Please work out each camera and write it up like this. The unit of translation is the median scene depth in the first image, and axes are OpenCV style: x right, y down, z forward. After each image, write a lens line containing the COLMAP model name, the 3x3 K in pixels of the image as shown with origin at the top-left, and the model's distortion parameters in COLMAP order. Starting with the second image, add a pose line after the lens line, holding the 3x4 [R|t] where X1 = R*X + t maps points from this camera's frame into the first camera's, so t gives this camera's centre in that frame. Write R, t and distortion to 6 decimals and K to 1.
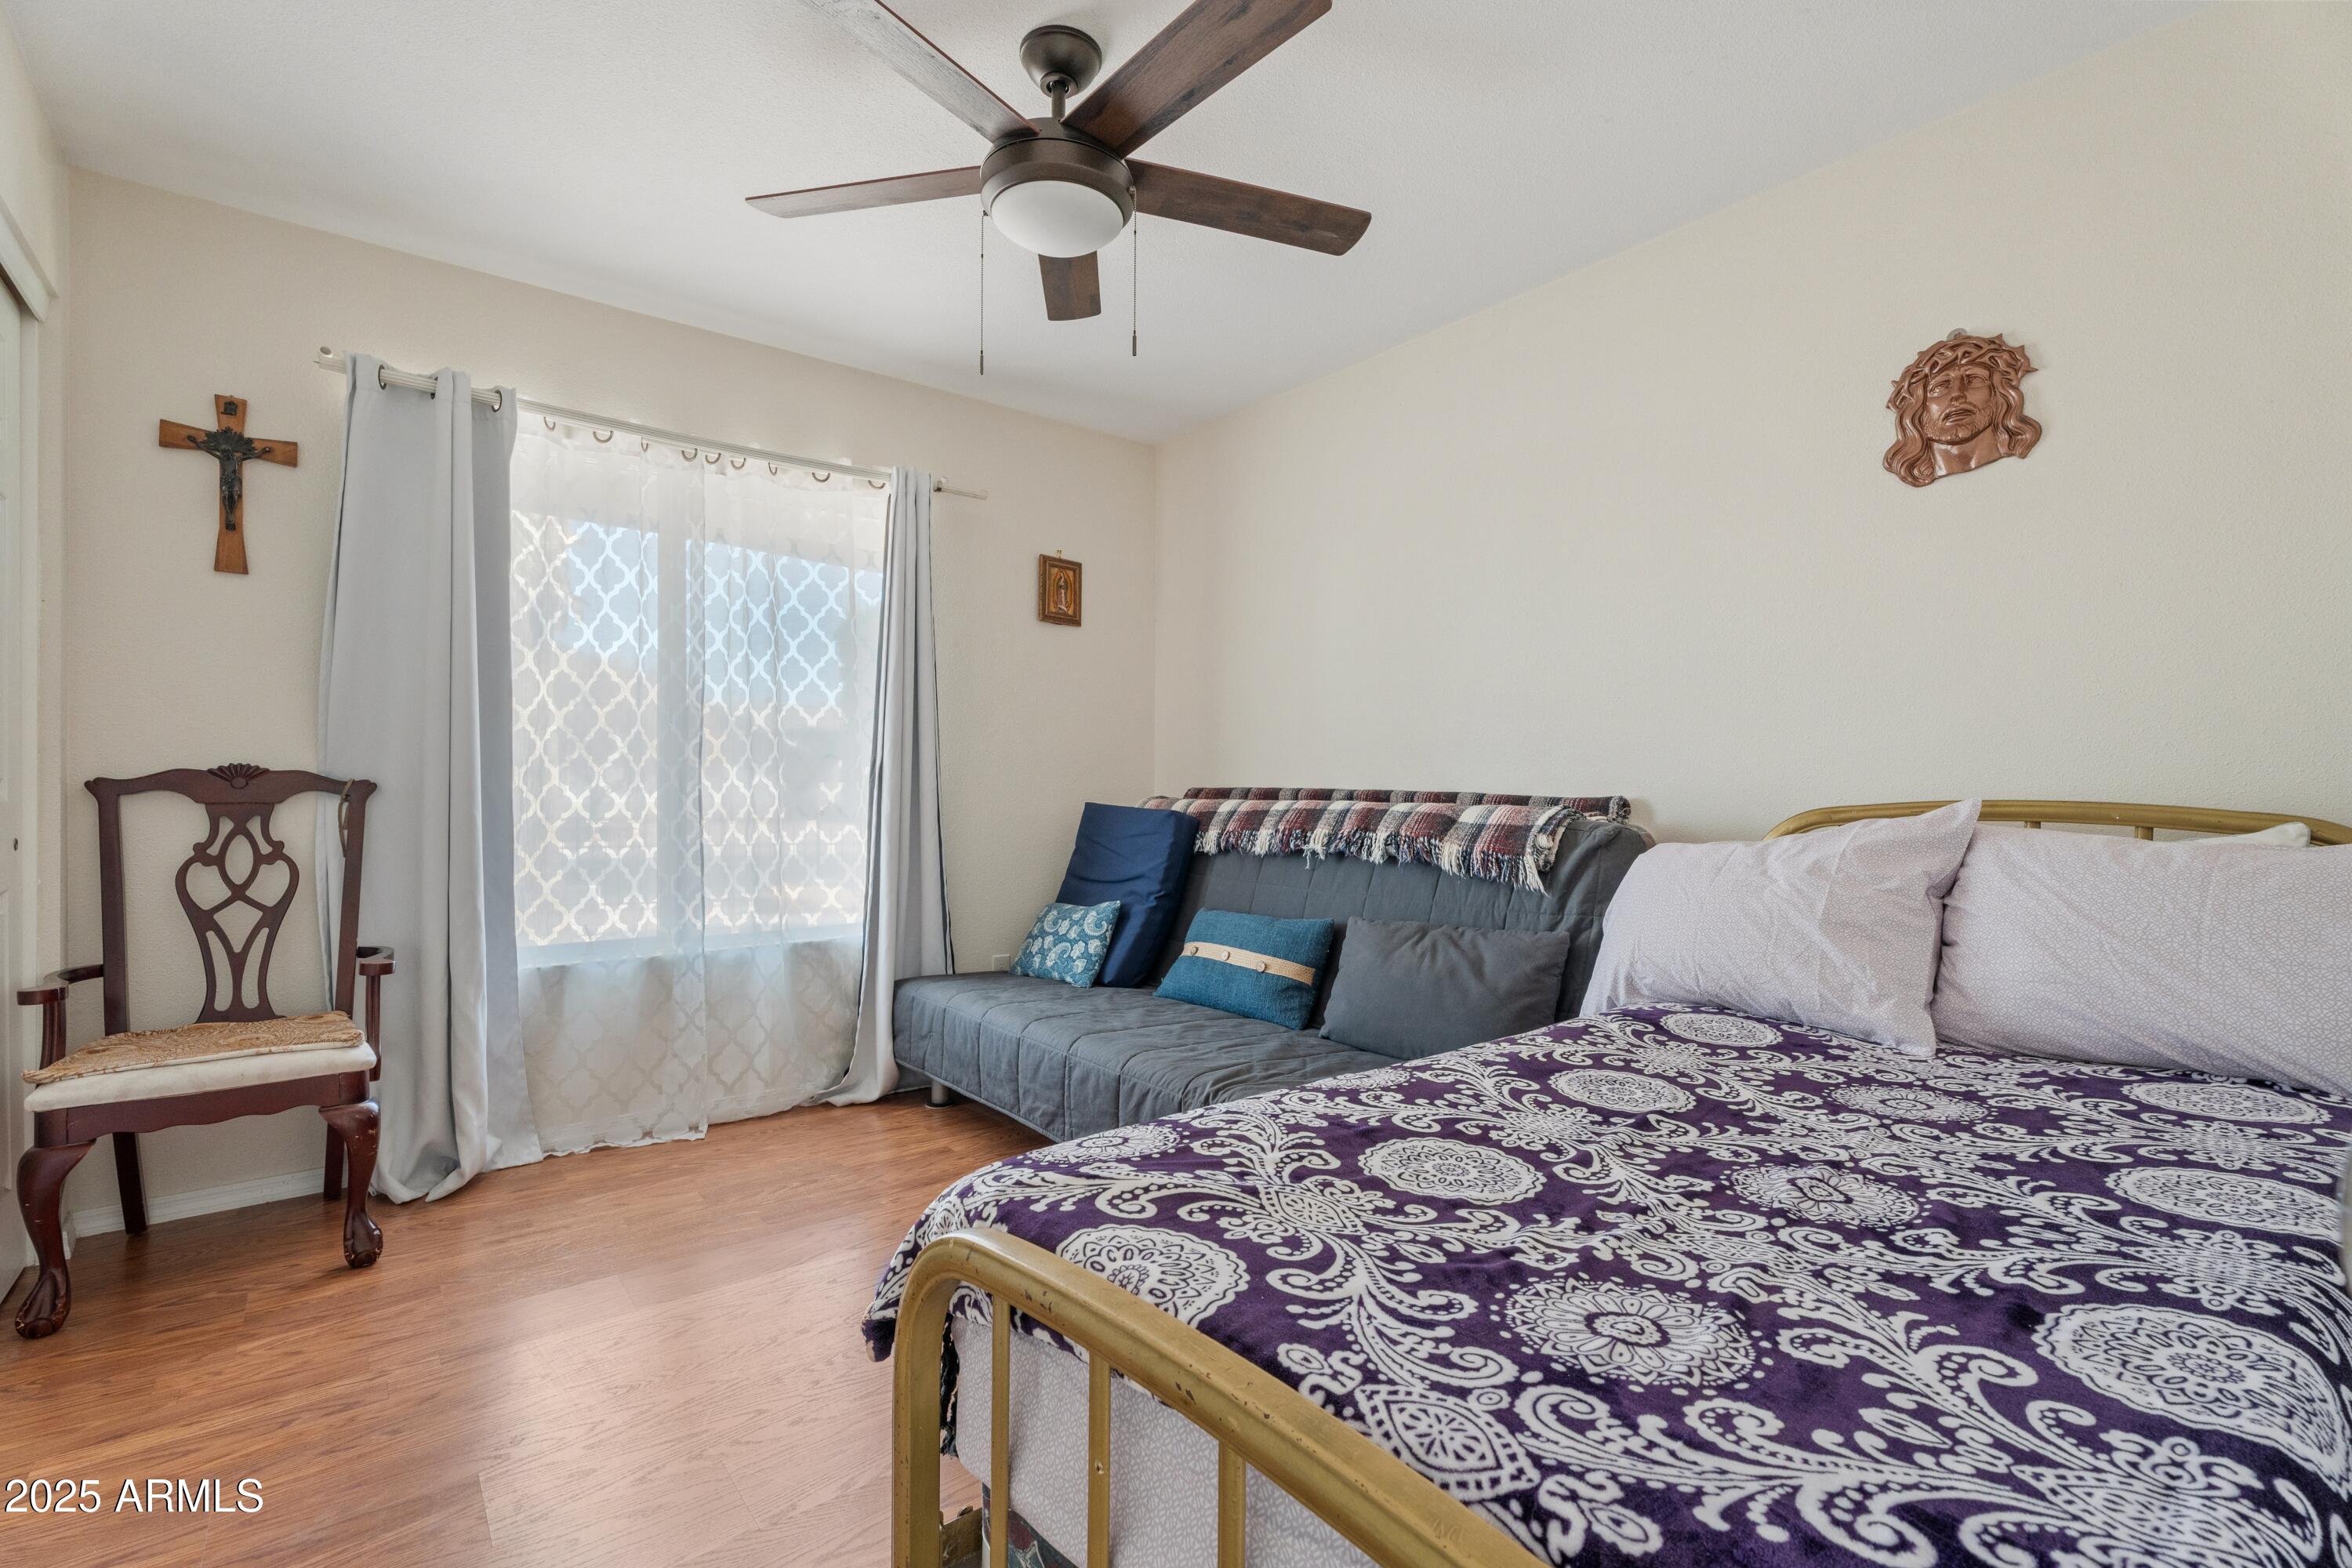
lens RADIAL K [[1067.2, 0, 1176.0], [0, 1067.2, 784.0], [0, 0, 1]] dist [-0.000933, -0.000147]
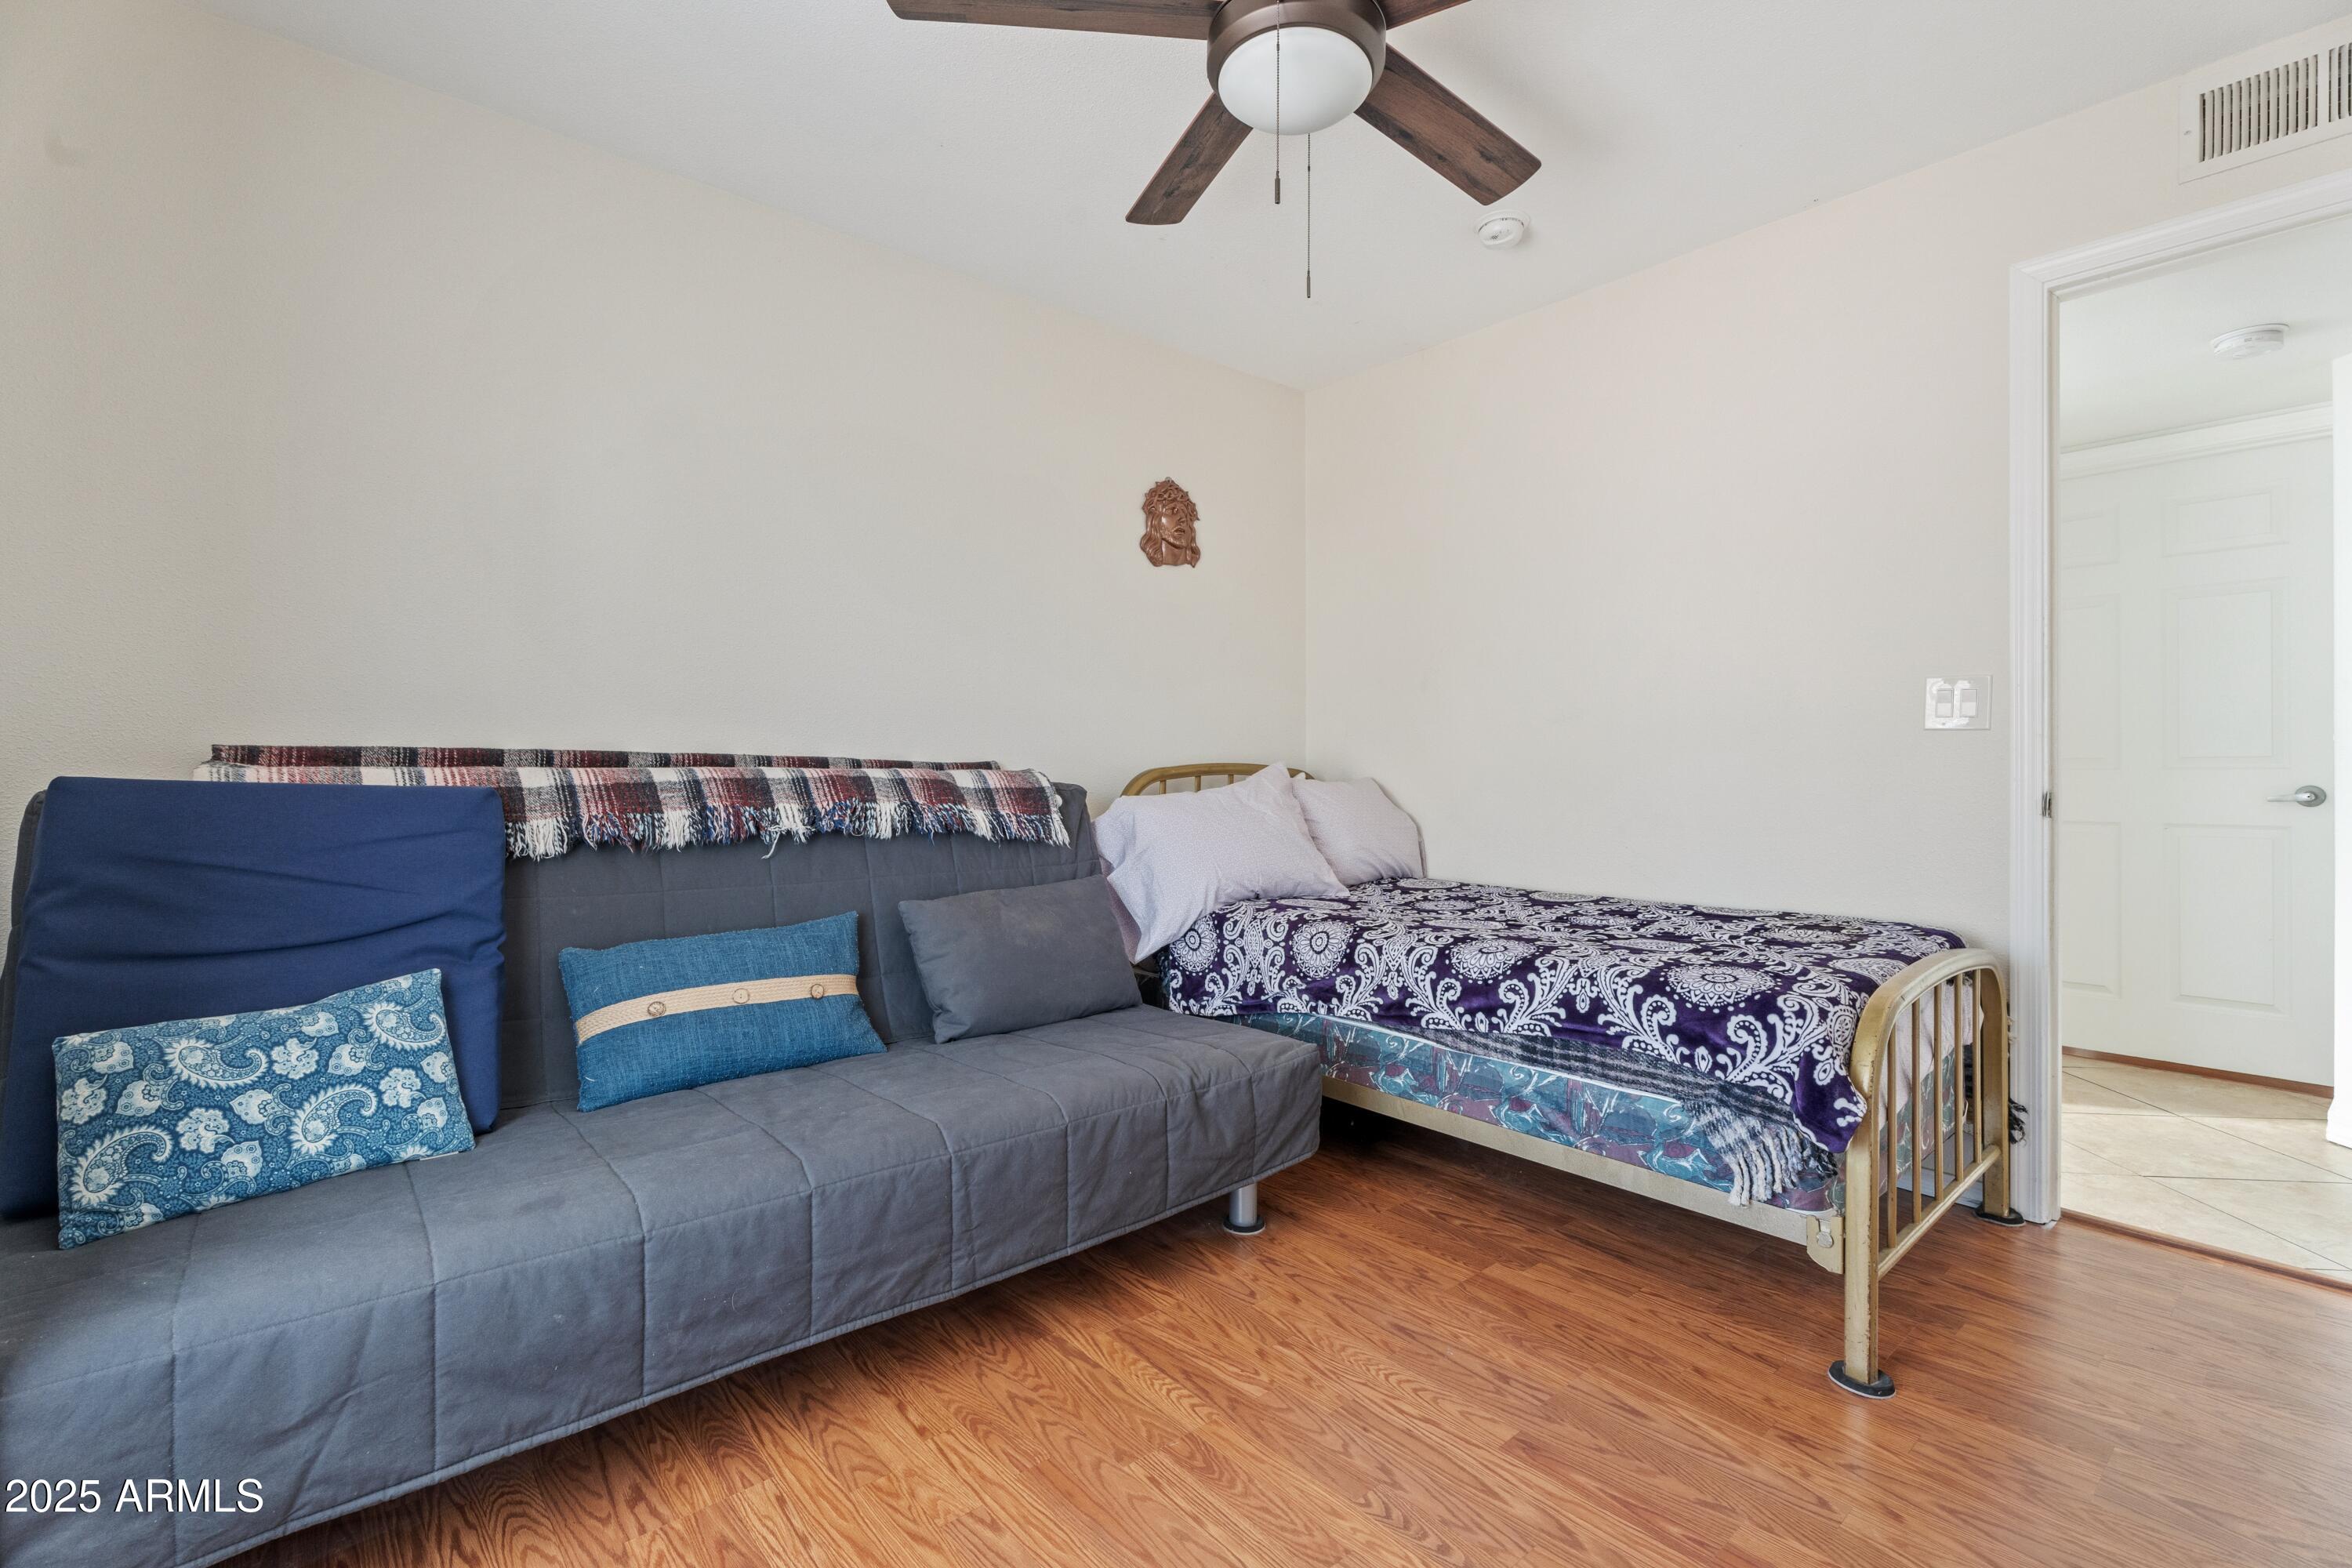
lens RADIAL K [[1060.1, 0, 1184.5], [0, 1060.1, 774.9], [0, 0, 1]] dist [0.027336, -0.007091]
pose [[-0.051084, -0.007089, 0.998669, -0.859904], [-0.011828, 0.999909, 0.006493, 0.016655], [-0.998624, -0.011480, -0.051164, 1.011516]]
